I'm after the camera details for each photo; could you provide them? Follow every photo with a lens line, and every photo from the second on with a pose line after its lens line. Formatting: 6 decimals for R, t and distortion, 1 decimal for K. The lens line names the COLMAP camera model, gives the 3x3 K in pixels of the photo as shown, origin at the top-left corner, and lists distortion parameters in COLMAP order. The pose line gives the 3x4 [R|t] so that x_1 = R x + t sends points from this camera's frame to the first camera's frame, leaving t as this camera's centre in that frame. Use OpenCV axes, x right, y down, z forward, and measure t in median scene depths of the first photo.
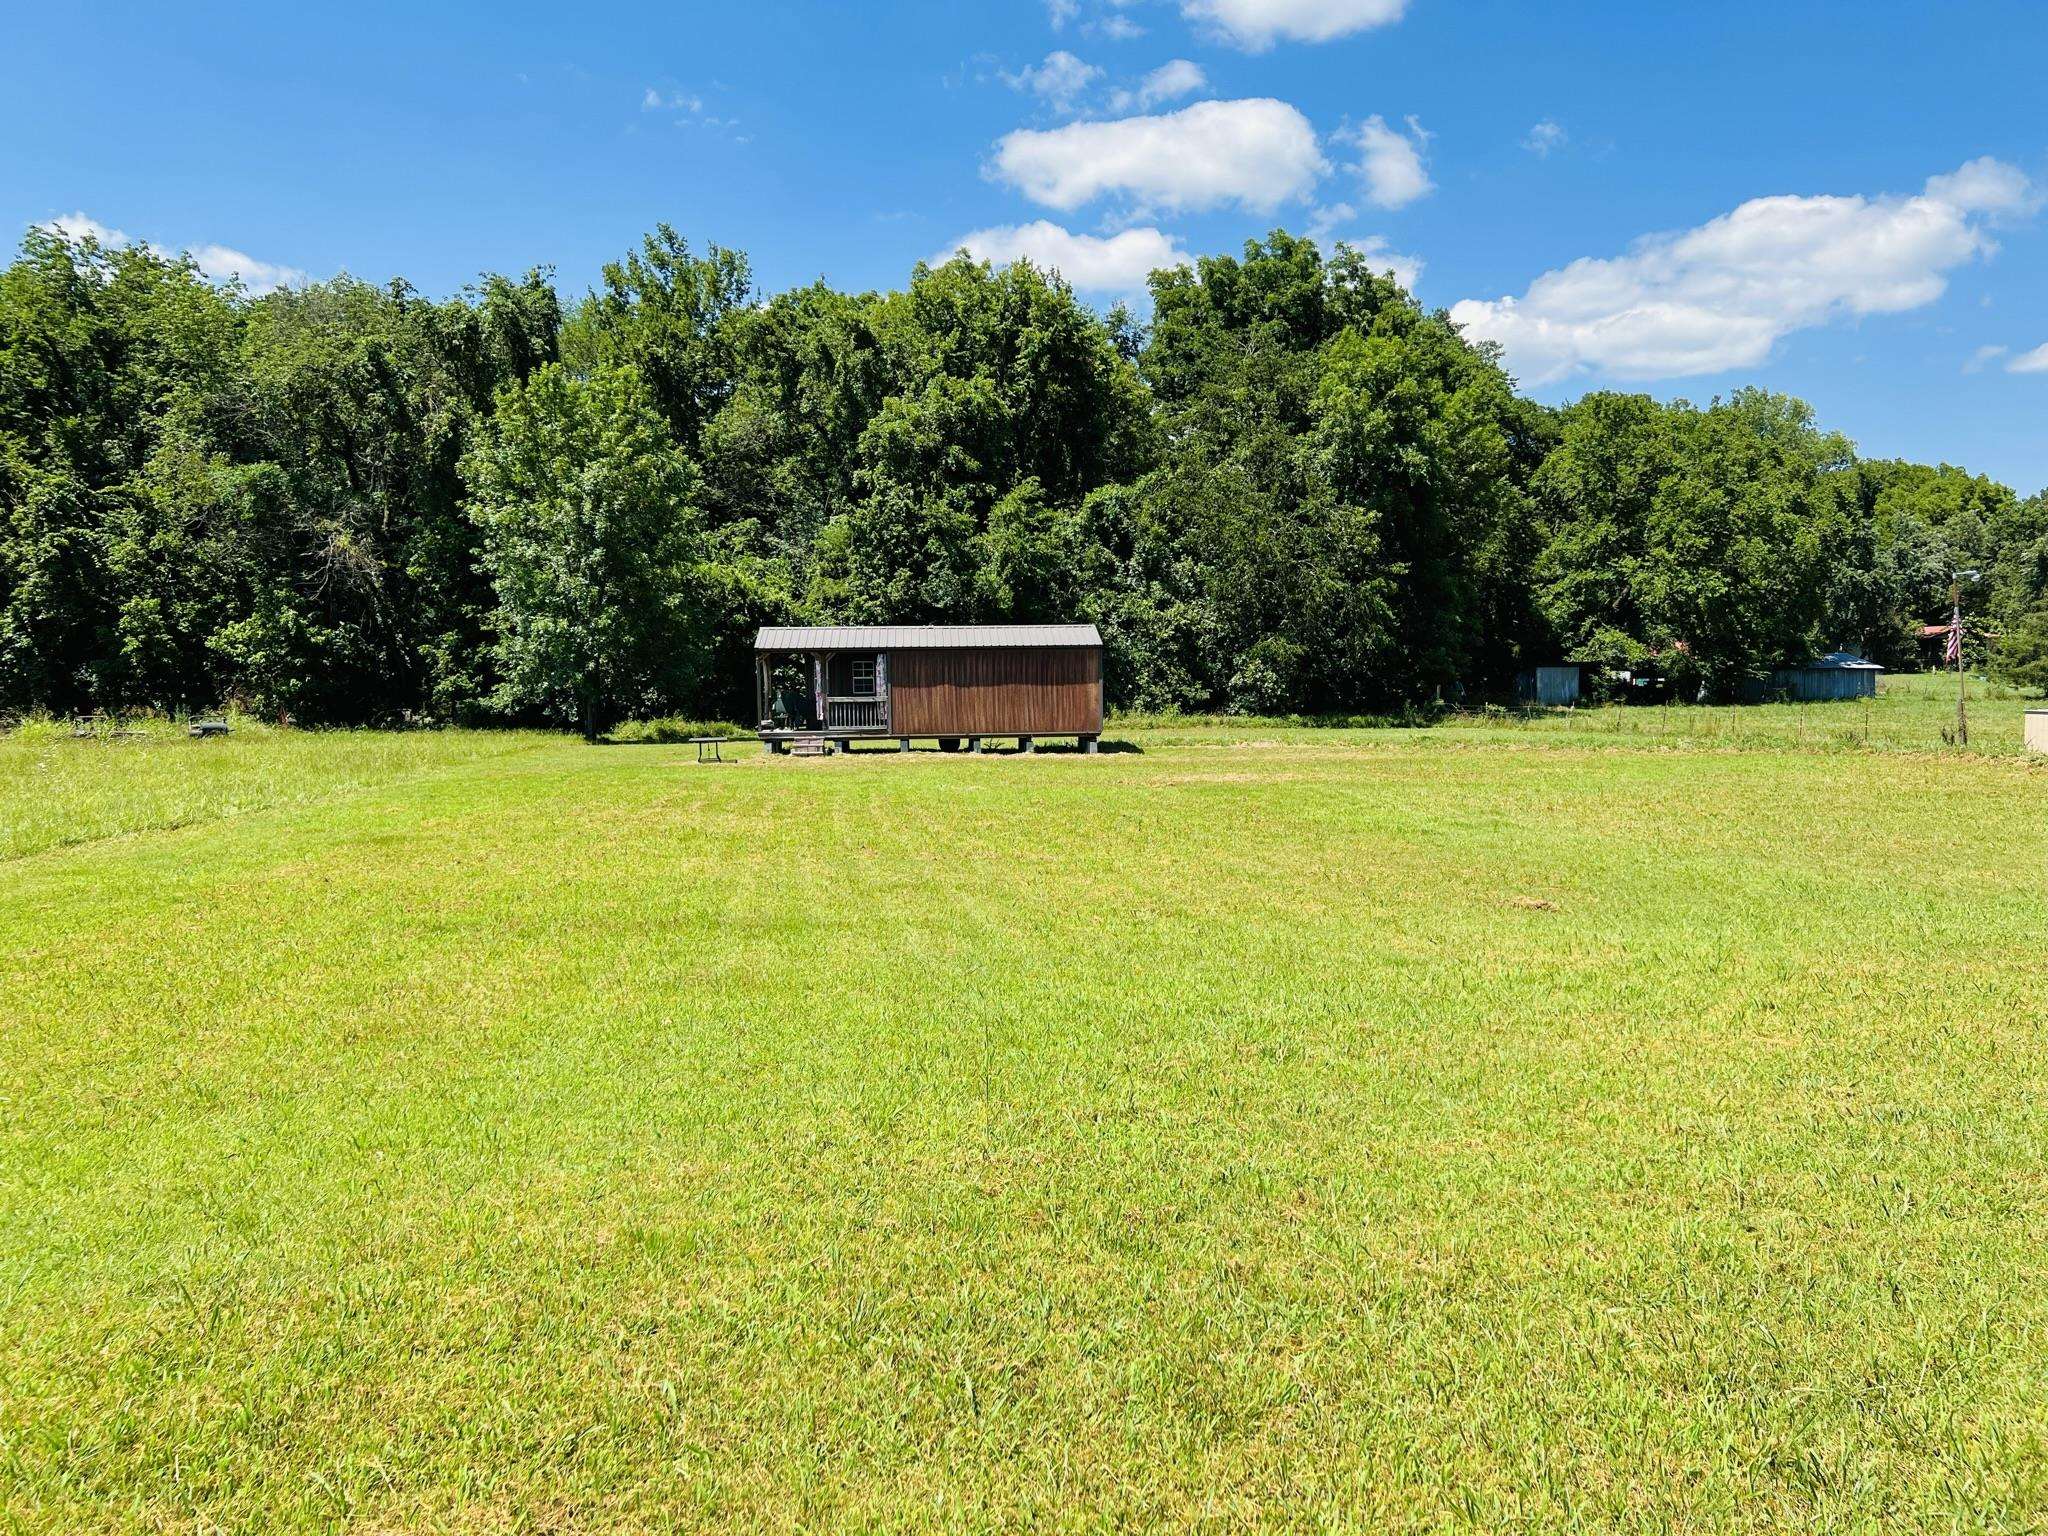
lens RADIAL K [[1565.2, 0, 1052.4], [0, 1565.2, 806.3], [0, 0, 1]] dist [0.044862, -0.001217]
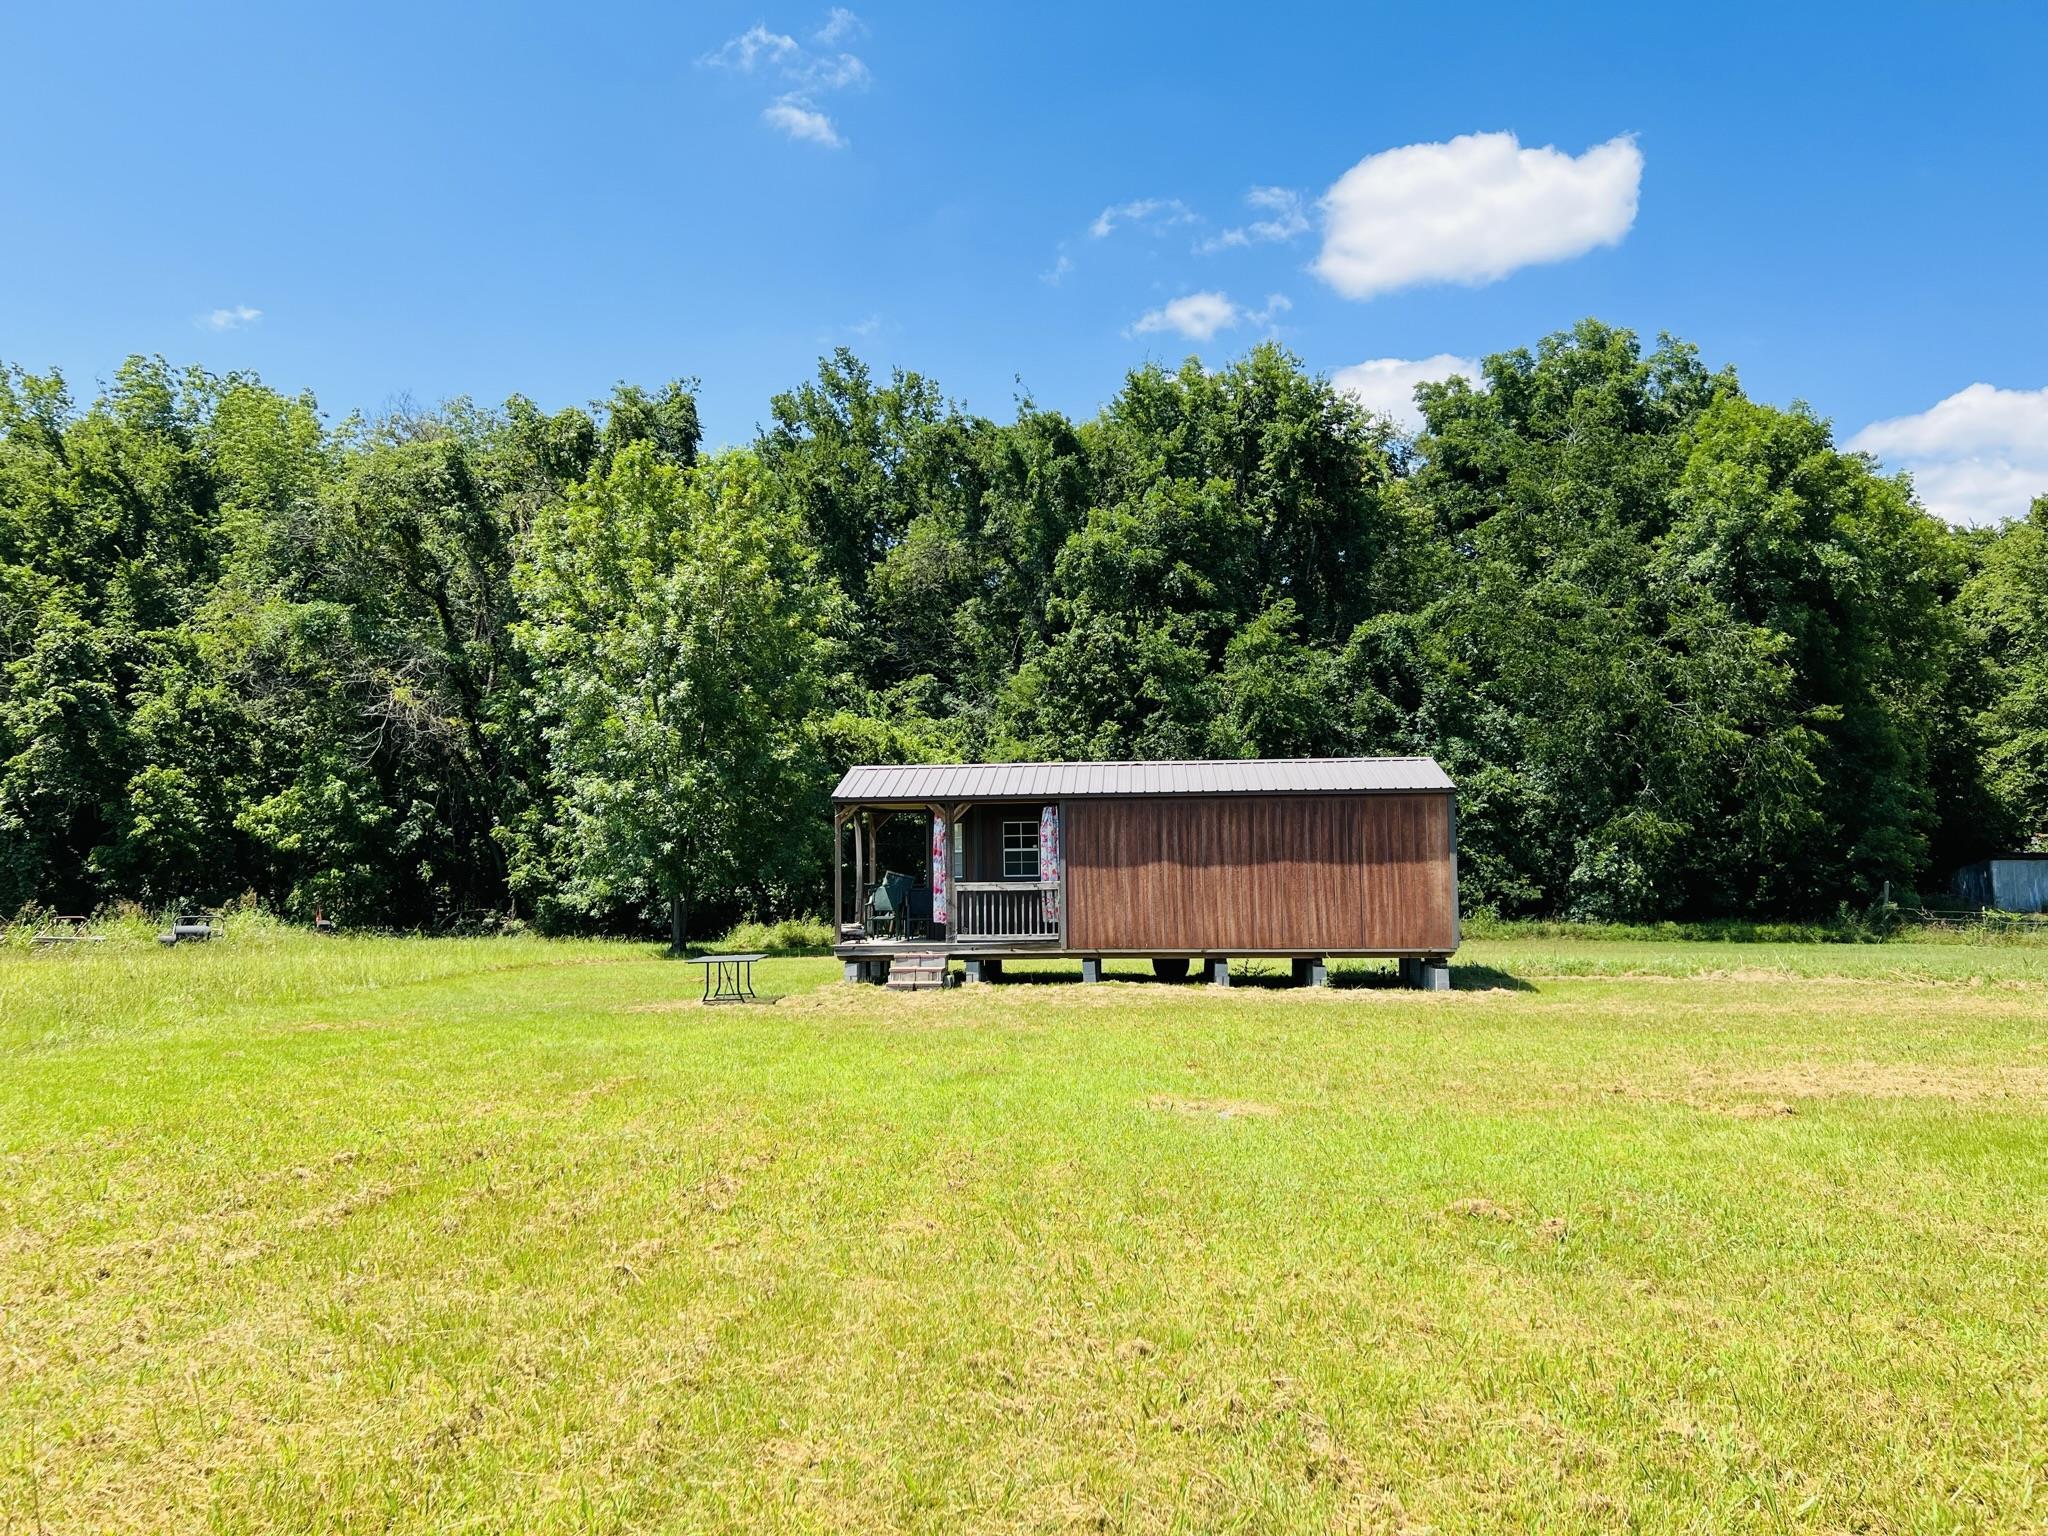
lens RADIAL K [[1565.2, 0, 1052.4], [0, 1565.2, 806.3], [0, 0, 1]] dist [0.044862, -0.001217]
pose [[0.990573, -0.002288, -0.136965, -0.020144], [-0.015553, 0.991516, -0.129051, -0.015011], [0.136098, 0.129965, 0.982134, 0.266292]]
